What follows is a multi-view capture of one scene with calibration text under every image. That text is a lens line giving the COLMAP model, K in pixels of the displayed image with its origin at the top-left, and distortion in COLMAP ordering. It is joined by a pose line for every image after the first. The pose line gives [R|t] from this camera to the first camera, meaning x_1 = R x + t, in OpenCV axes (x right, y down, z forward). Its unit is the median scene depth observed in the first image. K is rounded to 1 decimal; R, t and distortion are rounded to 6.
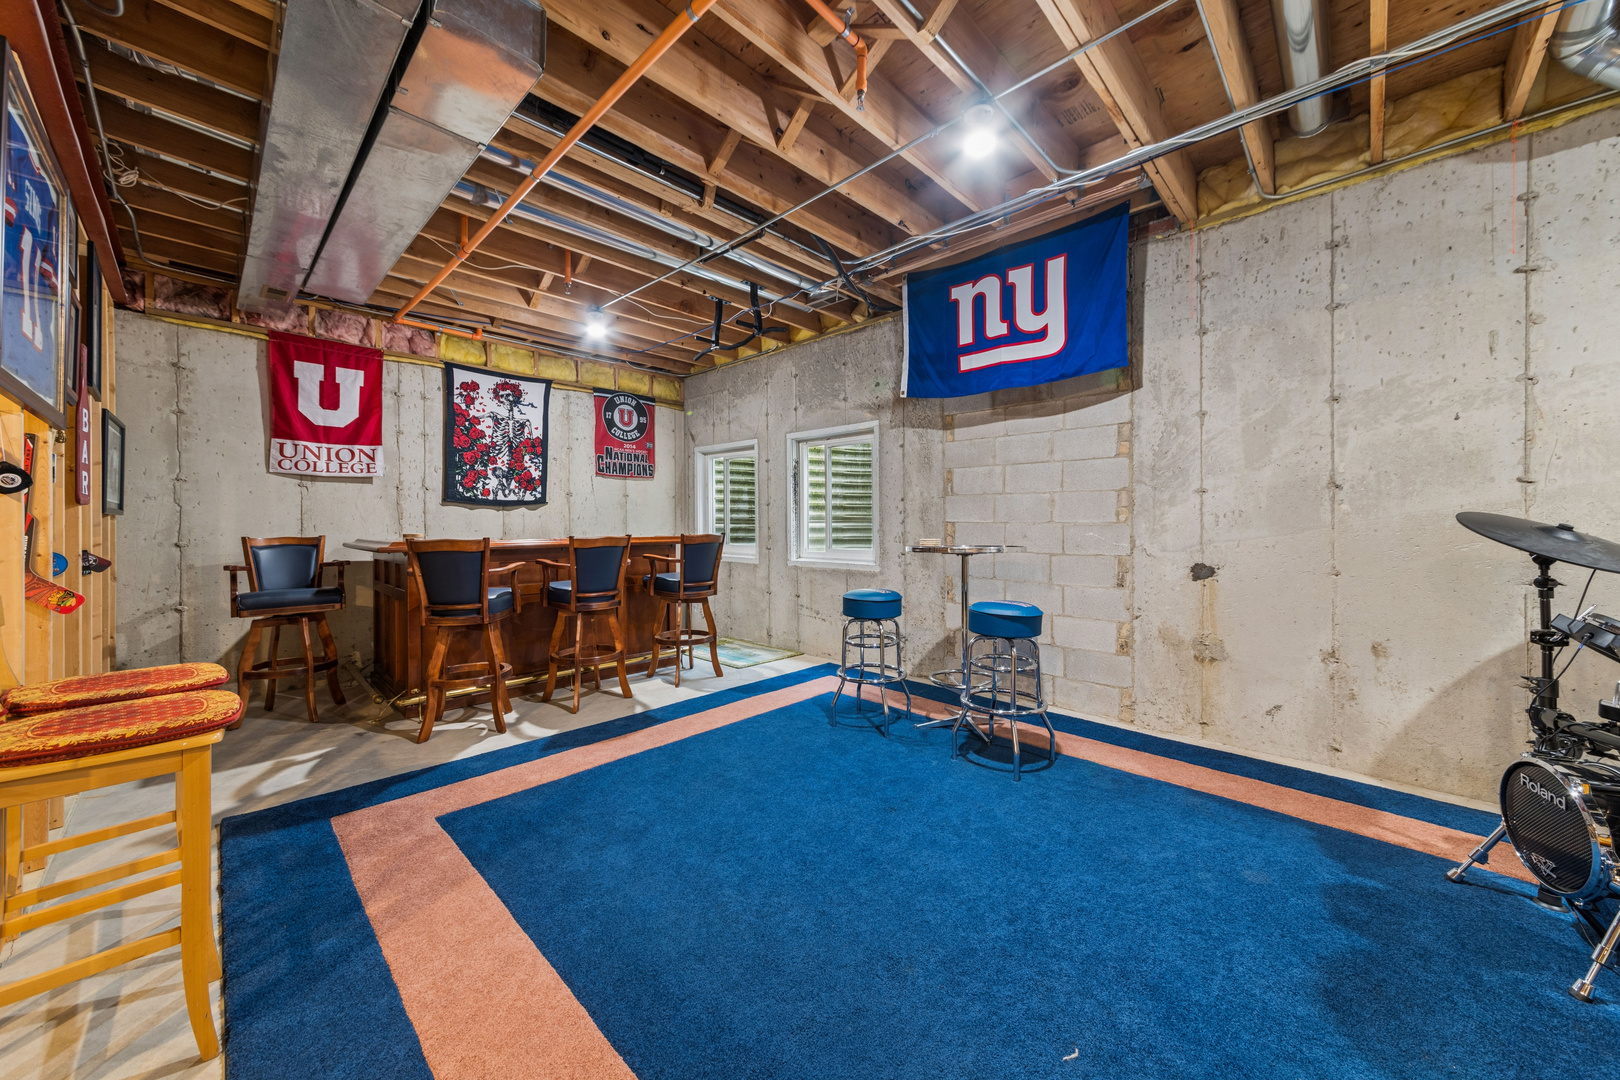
lens RADIAL K [[575.6, 0, 817.4], [0, 575.6, 526.2], [0, 0, 1]] dist [0.002295, 0.002554]
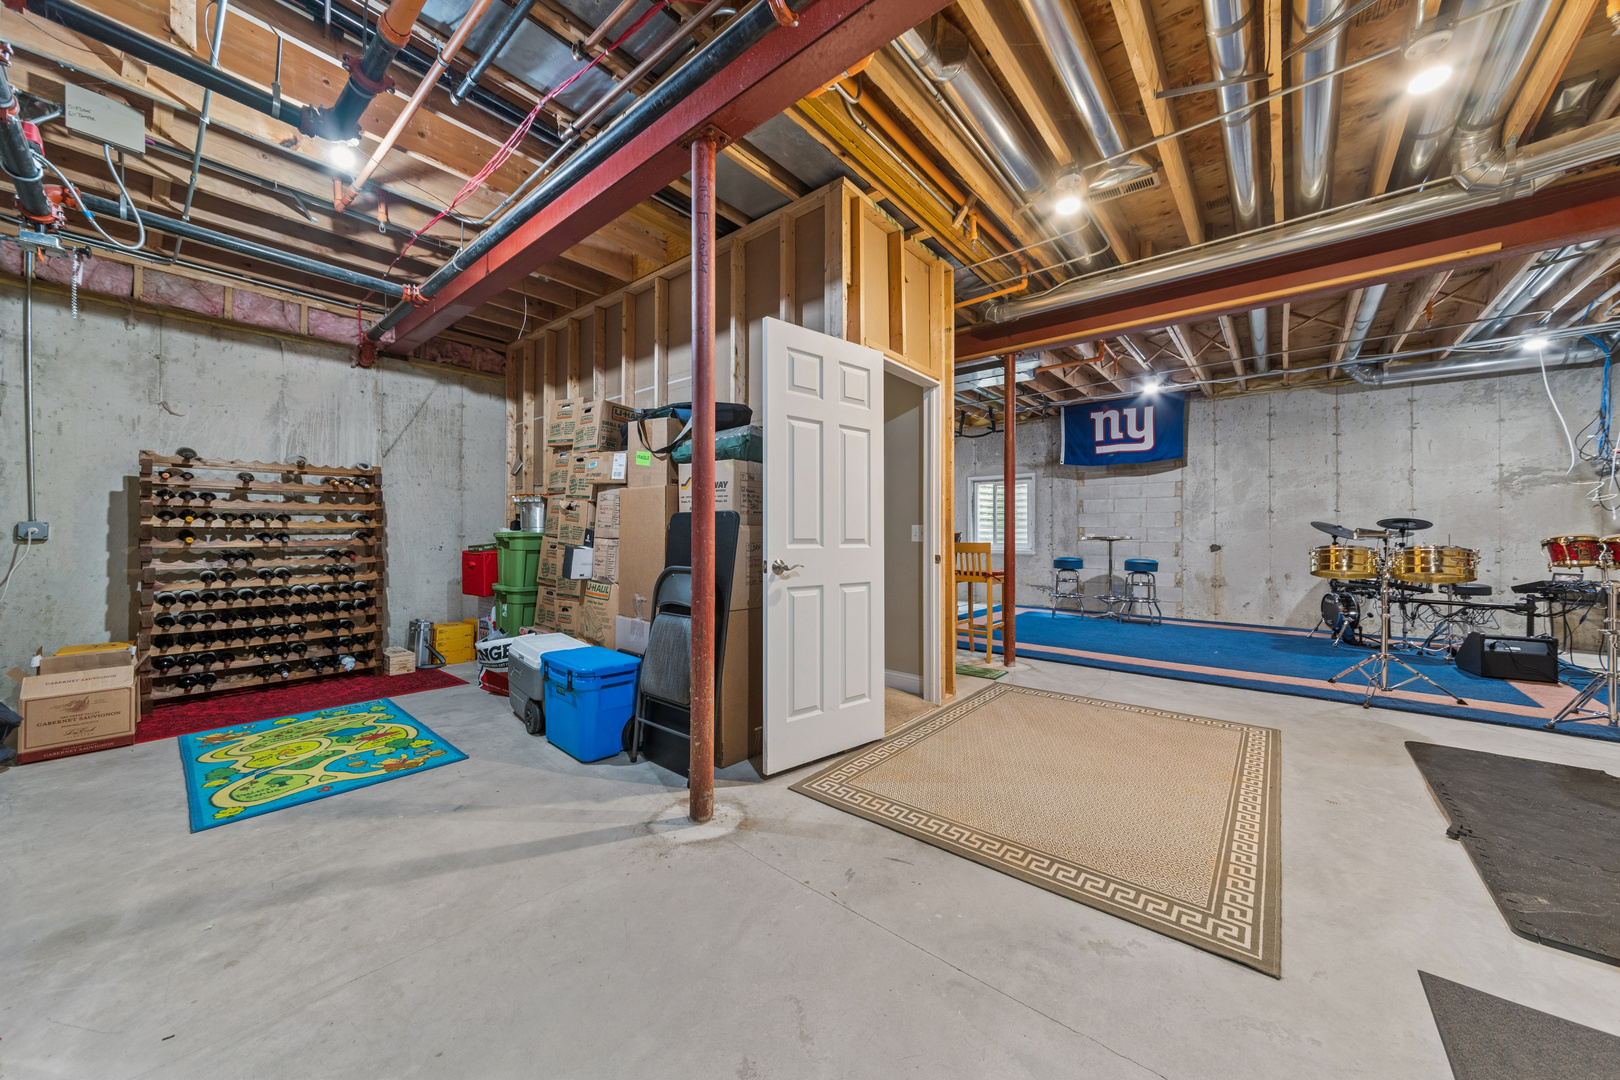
lens RADIAL K [[575.6, 0, 797.8], [0, 575.6, 537.2], [0, 0, 1]] dist [0.002295, 0.002554]
pose [[0.998090, 0.004082, 0.061644, -1.135636], [-0.003731, 0.999976, -0.005803, 0.055534], [-0.061667, 0.005562, 0.998081, -1.192559]]
